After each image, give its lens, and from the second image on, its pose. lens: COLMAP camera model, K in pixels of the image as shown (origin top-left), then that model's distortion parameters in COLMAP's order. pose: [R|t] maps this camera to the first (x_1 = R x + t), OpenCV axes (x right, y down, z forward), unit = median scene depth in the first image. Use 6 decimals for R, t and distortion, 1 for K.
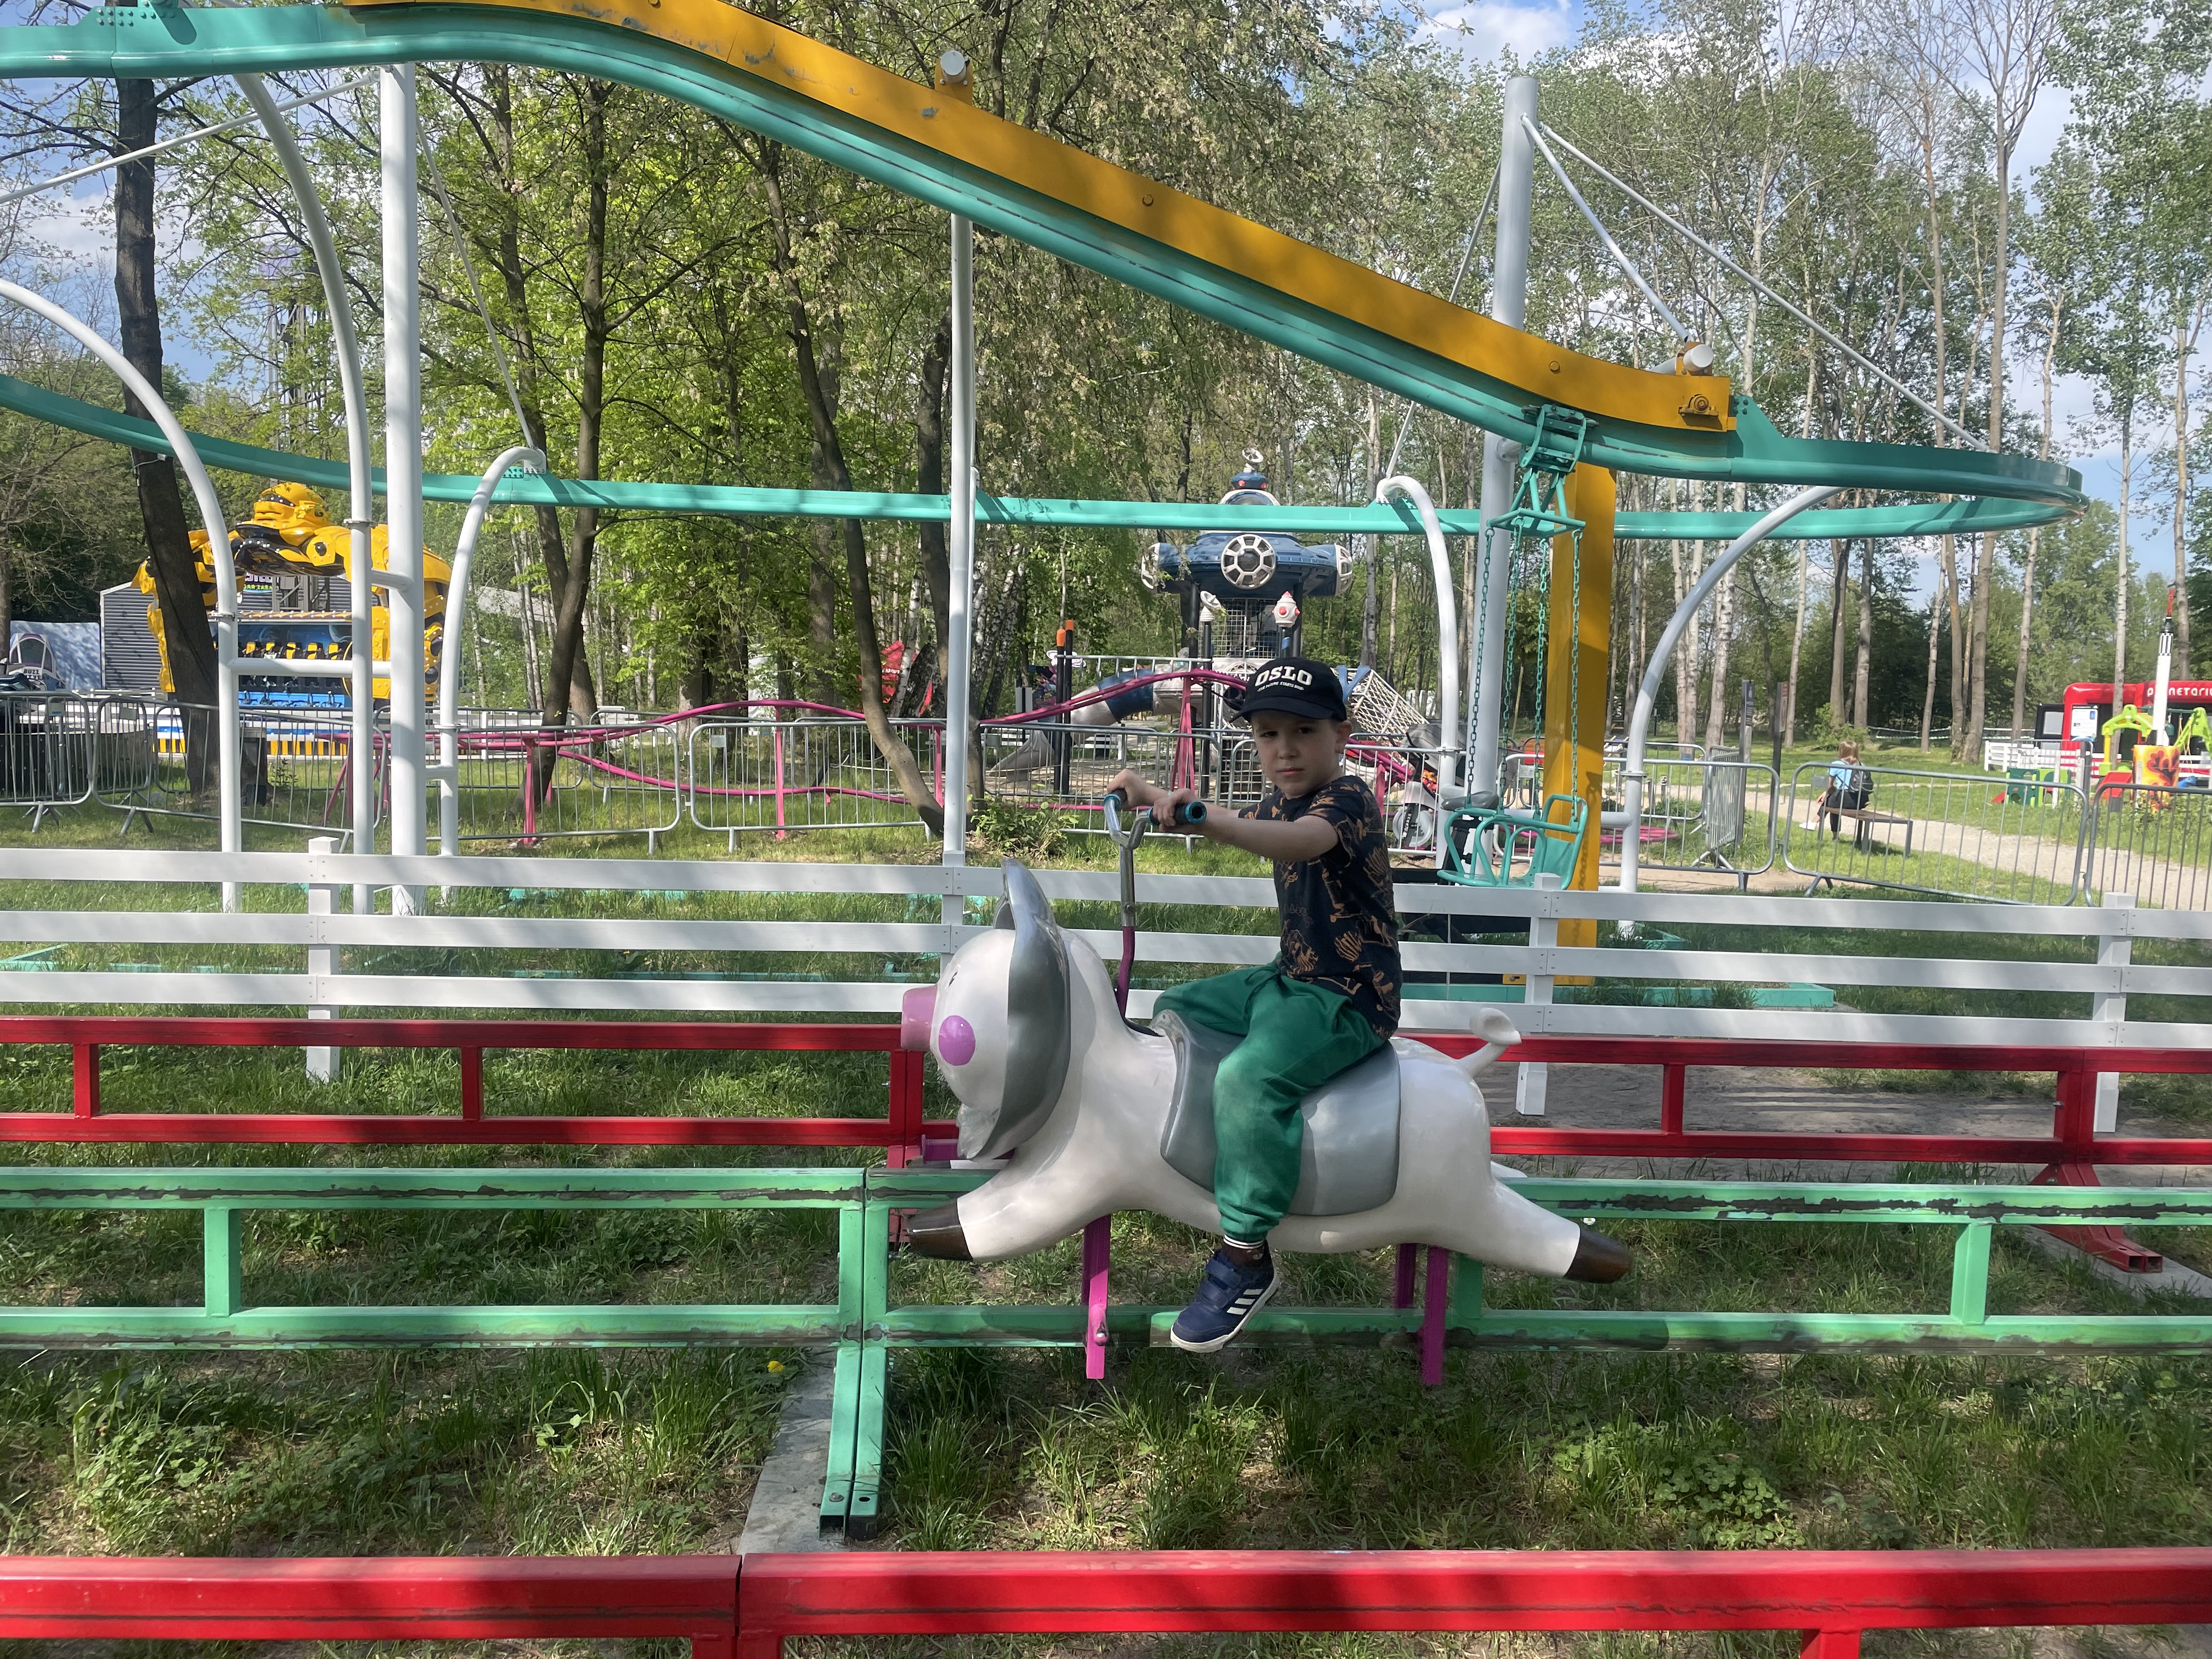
lens RADIAL K [[1656.1, 0, 1085.5], [0, 1656.1, 835.1], [0, 0, 1]] dist [0.085000, -0.112876]
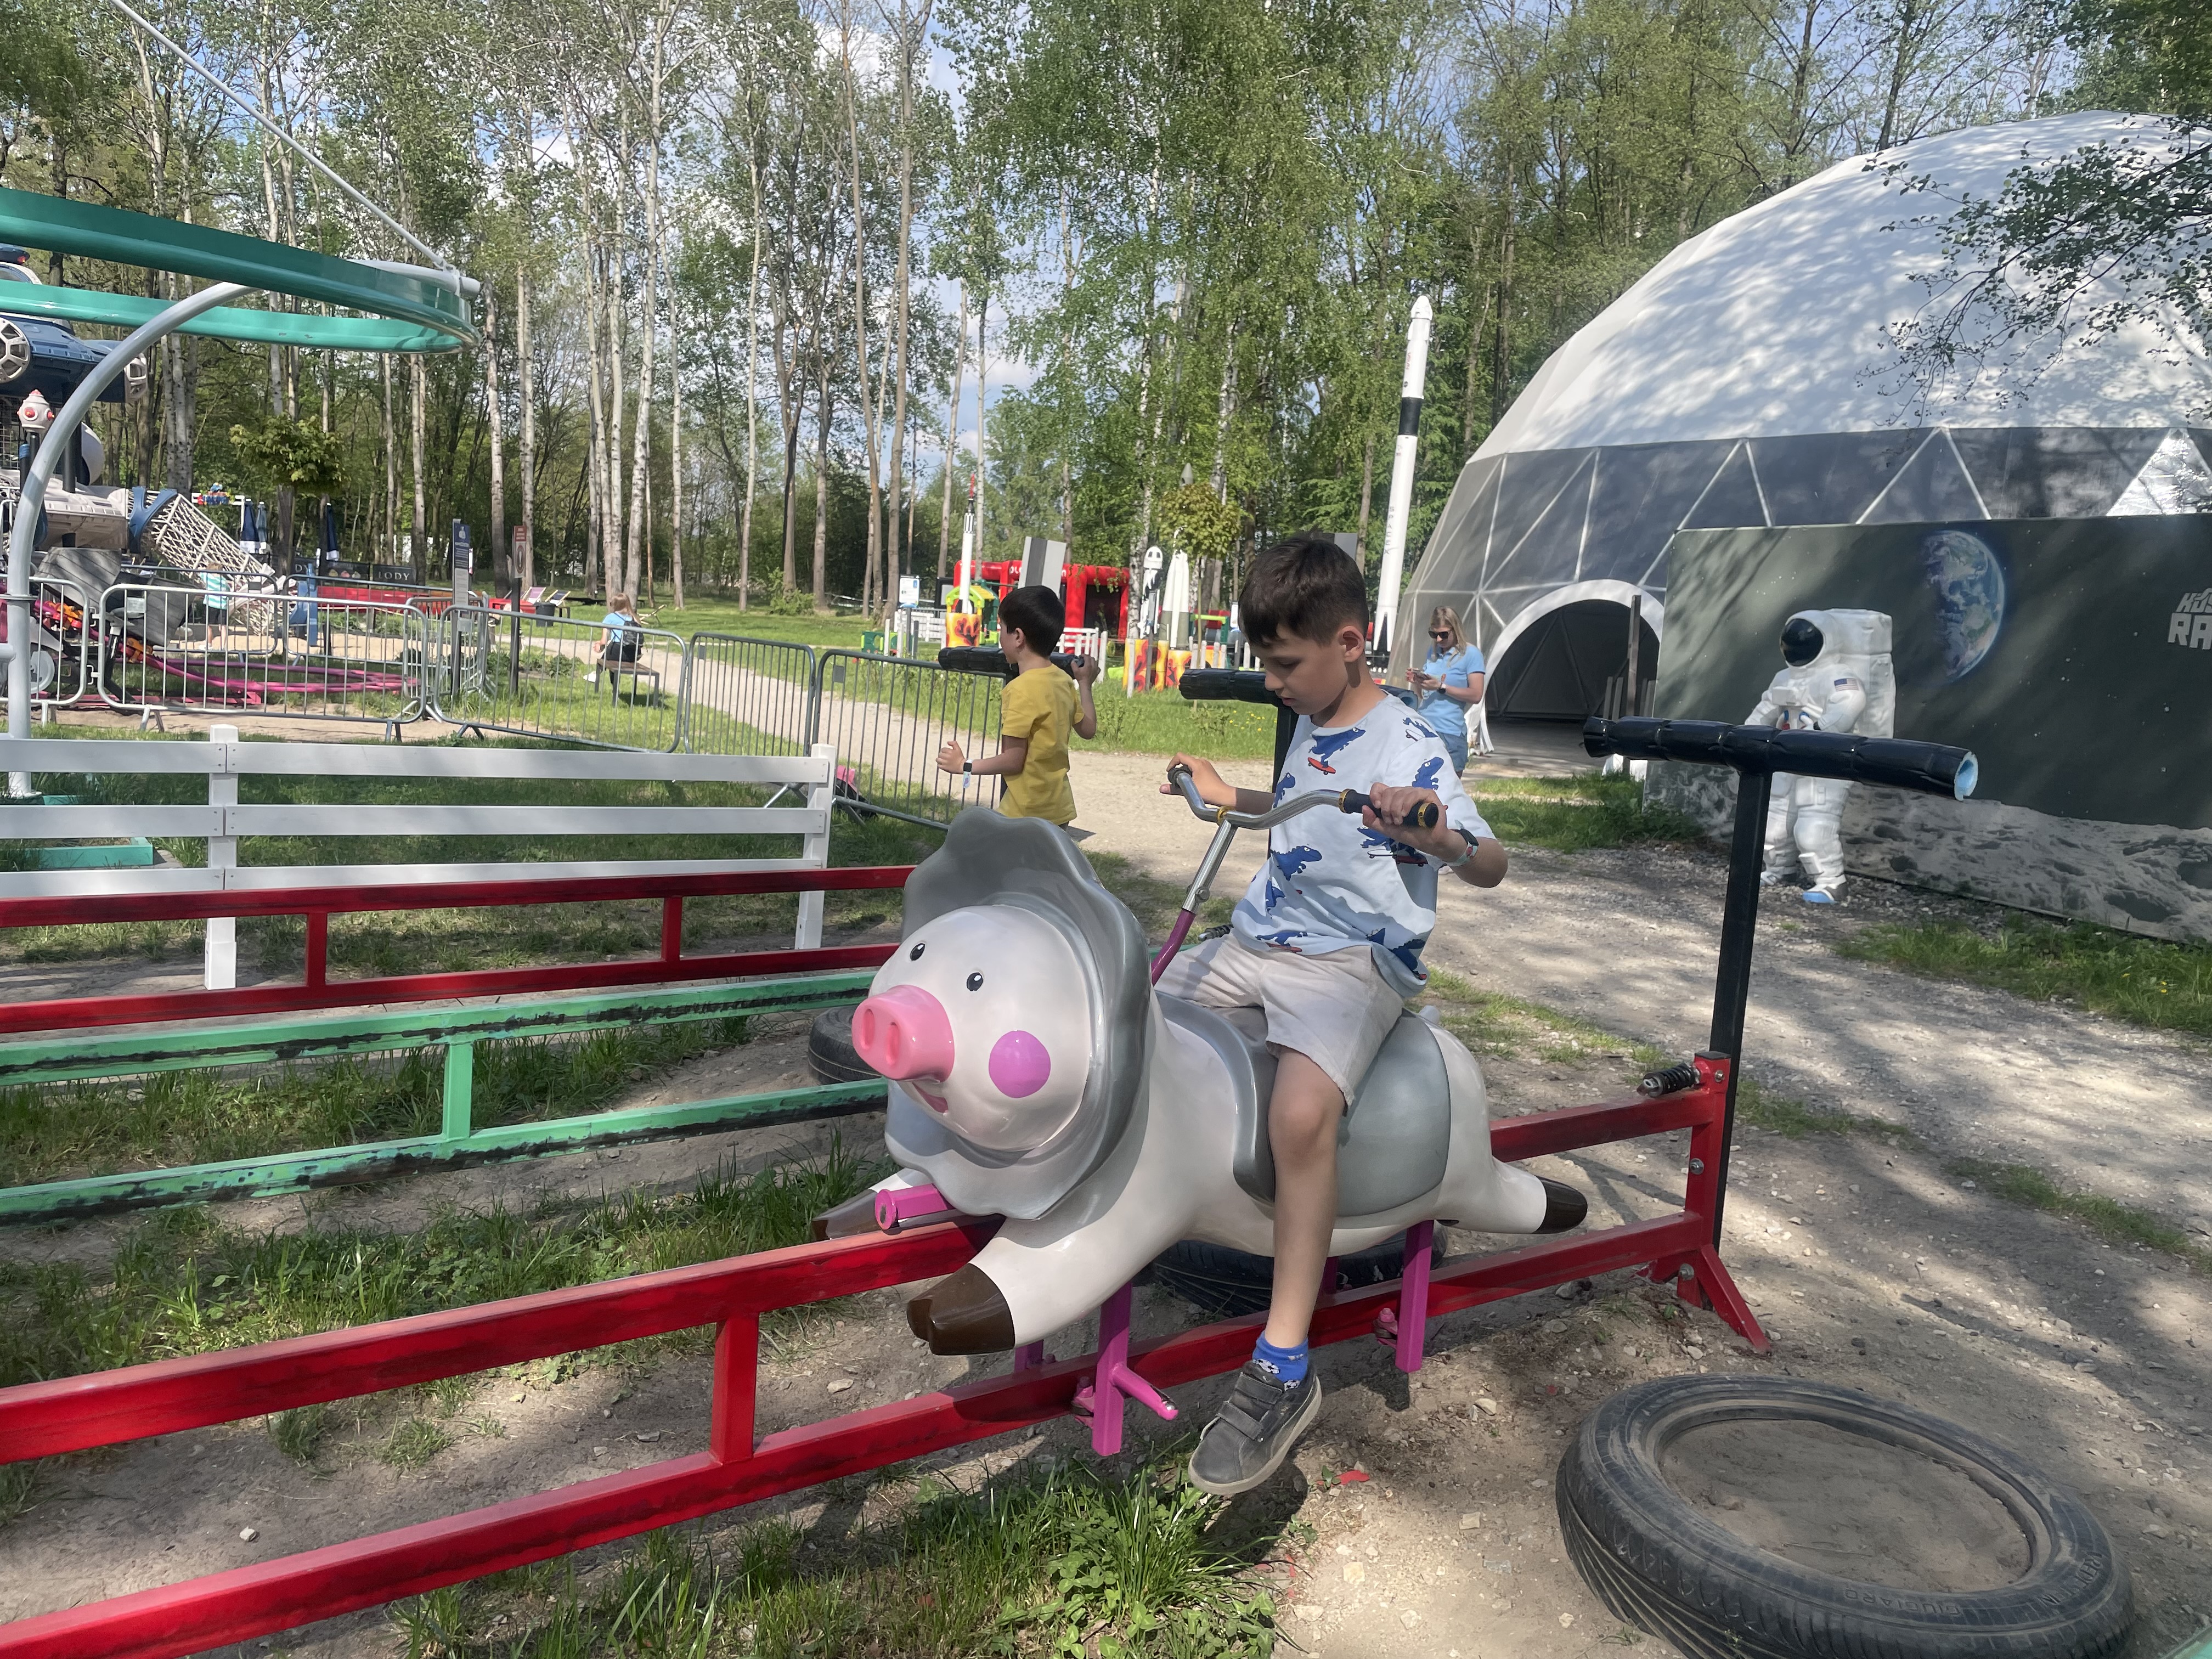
lens RADIAL K [[1656.1, 0, 1106.9], [0, 1656.1, 816.0], [0, 0, 1]] dist [0.085000, -0.112876]
pose [[0.845112, -0.034940, 0.533447, 0.115776], [-0.003338, 0.997498, 0.070623, 0.003833], [-0.534580, -0.061465, 0.842880, -0.002962]]
